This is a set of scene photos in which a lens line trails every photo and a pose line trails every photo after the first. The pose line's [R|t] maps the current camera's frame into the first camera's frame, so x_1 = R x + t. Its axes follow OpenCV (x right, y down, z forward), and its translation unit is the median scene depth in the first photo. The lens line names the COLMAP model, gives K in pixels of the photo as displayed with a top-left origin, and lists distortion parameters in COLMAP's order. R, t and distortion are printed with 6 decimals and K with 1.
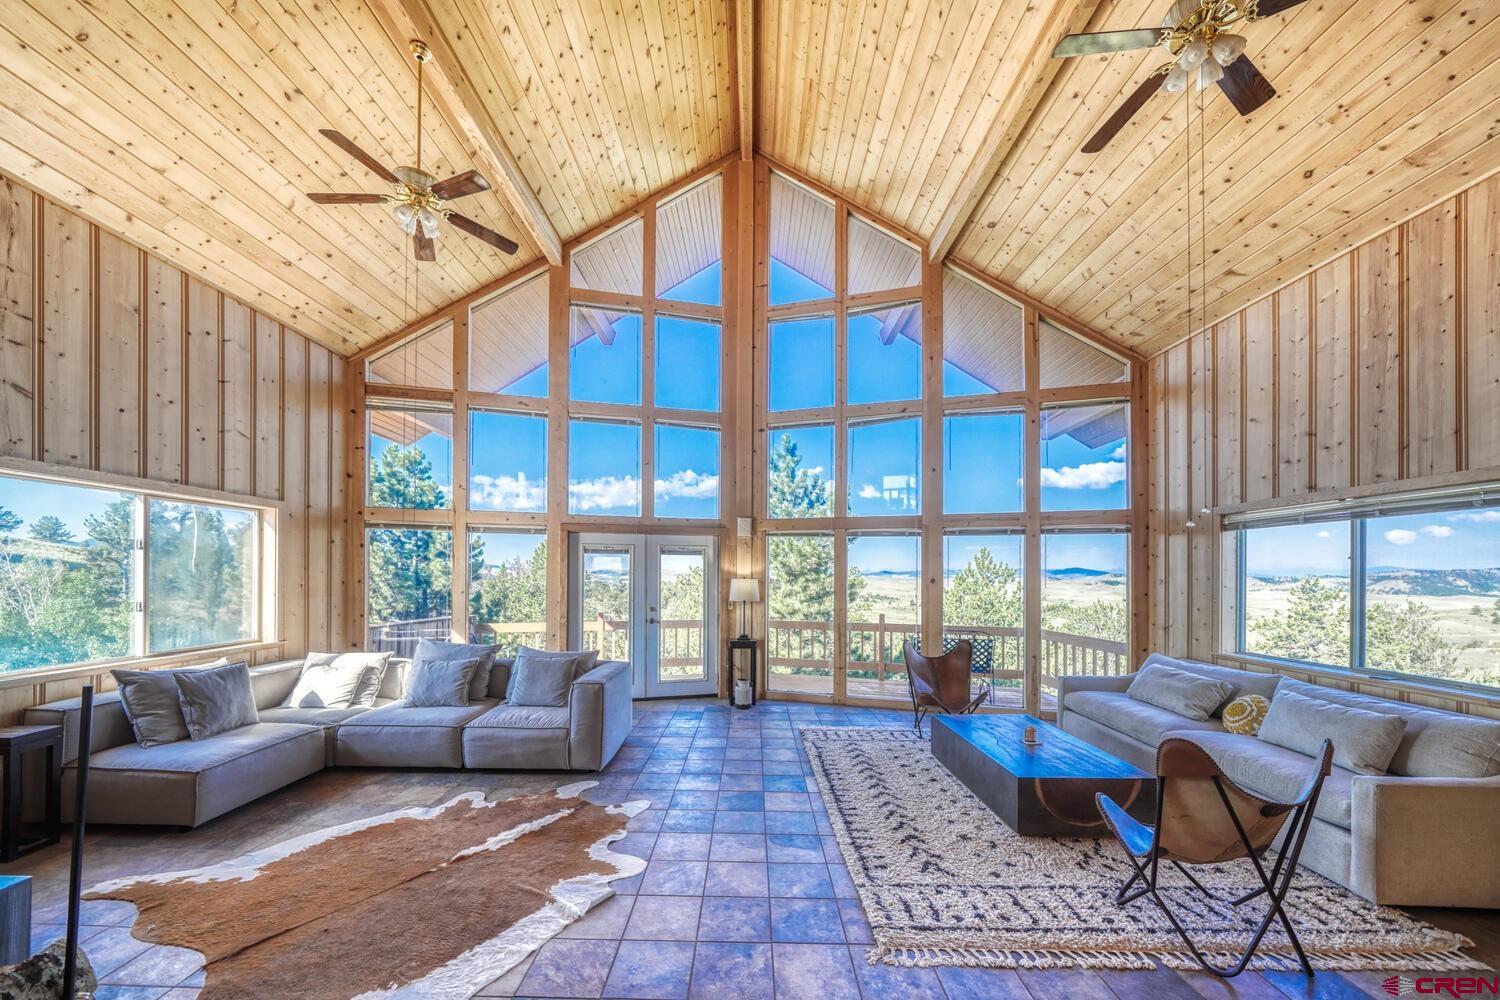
lens RADIAL K [[541.8, 0, 741.8], [0, 541.8, 567.7], [0, 0, 1]] dist [-0.008242, -0.000173]
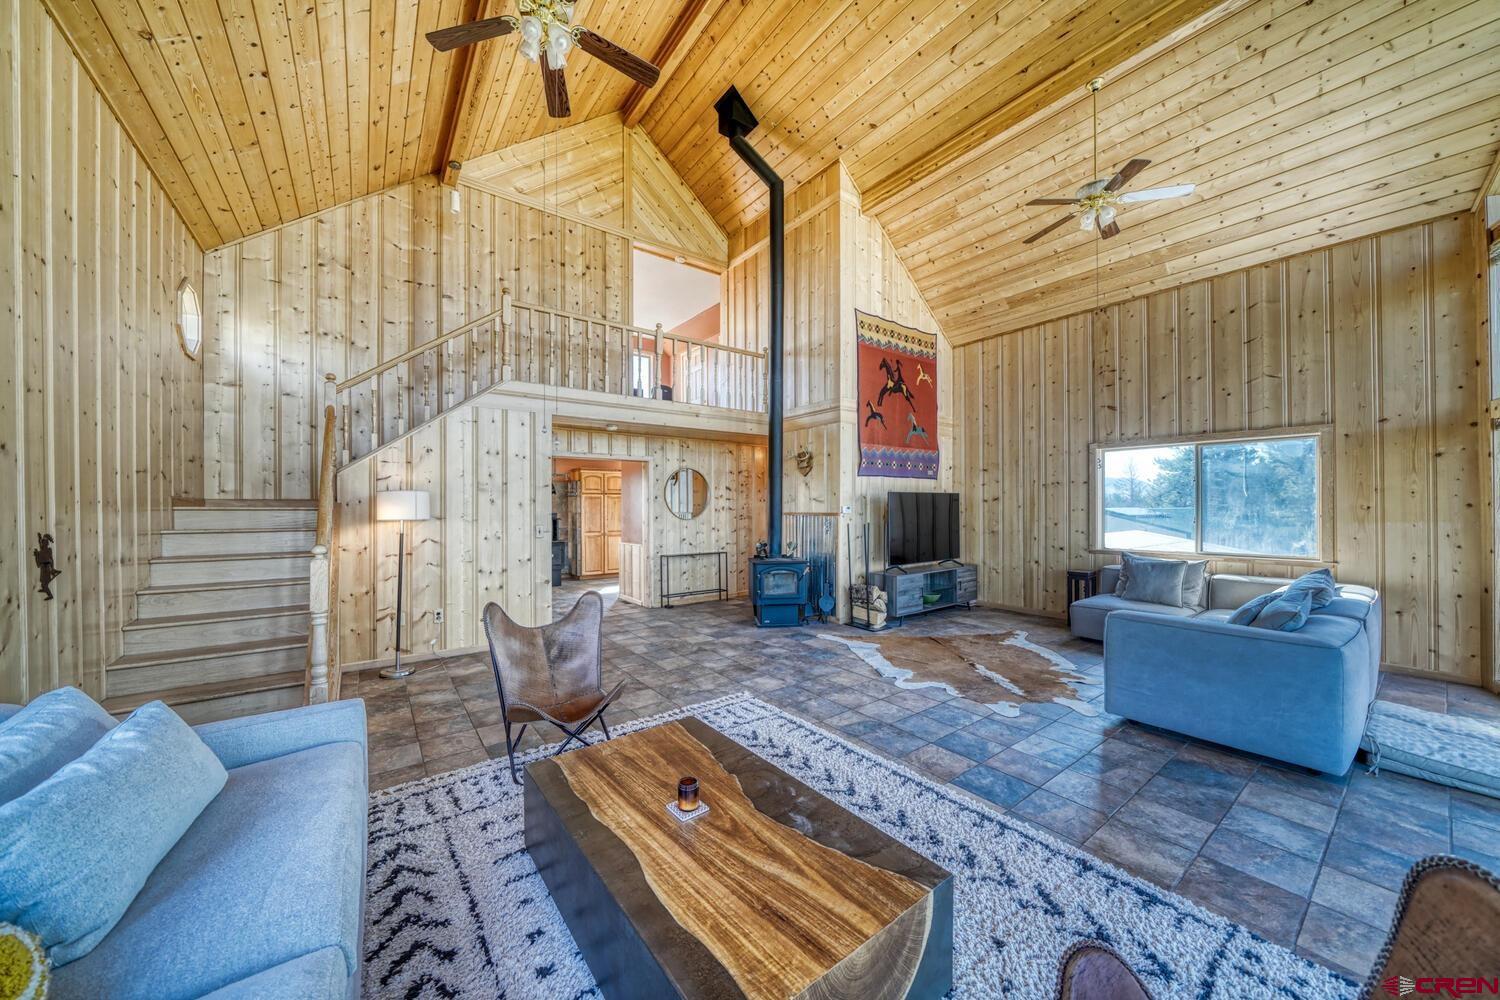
lens RADIAL K [[517.9, 0, 736.7], [0, 517.9, 504.4], [0, 0, 1]] dist [-0.010365, 0.000789]
pose [[-0.804537, -0.006567, -0.593867, 0.625417], [0.006360, 0.999786, -0.019672, 0.039866], [0.593869, -0.019604, -0.804323, 1.132024]]
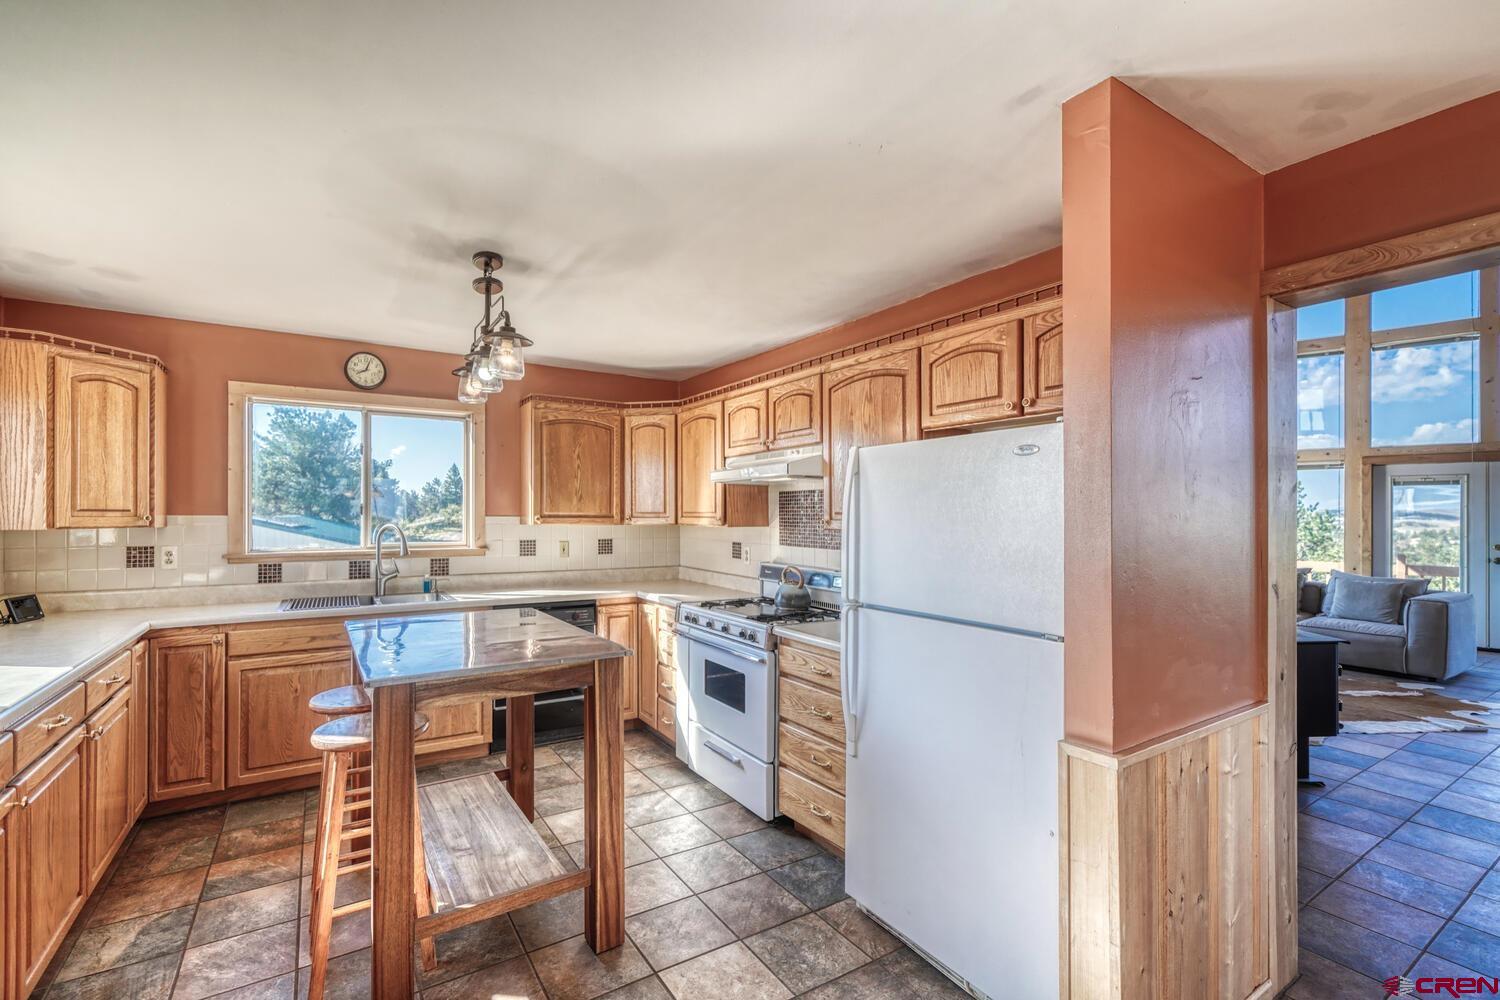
lens RADIAL K [[660.4, 0, 743.2], [0, 660.4, 511.9], [0, 0, 1]] dist [0.001613, -0.000662]
pose [[0.549153, -0.007164, -0.835691, 0.075217], [0.010205, 0.999946, -0.001866, 0.013117], [0.835659, -0.007503, 0.549197, -0.828972]]
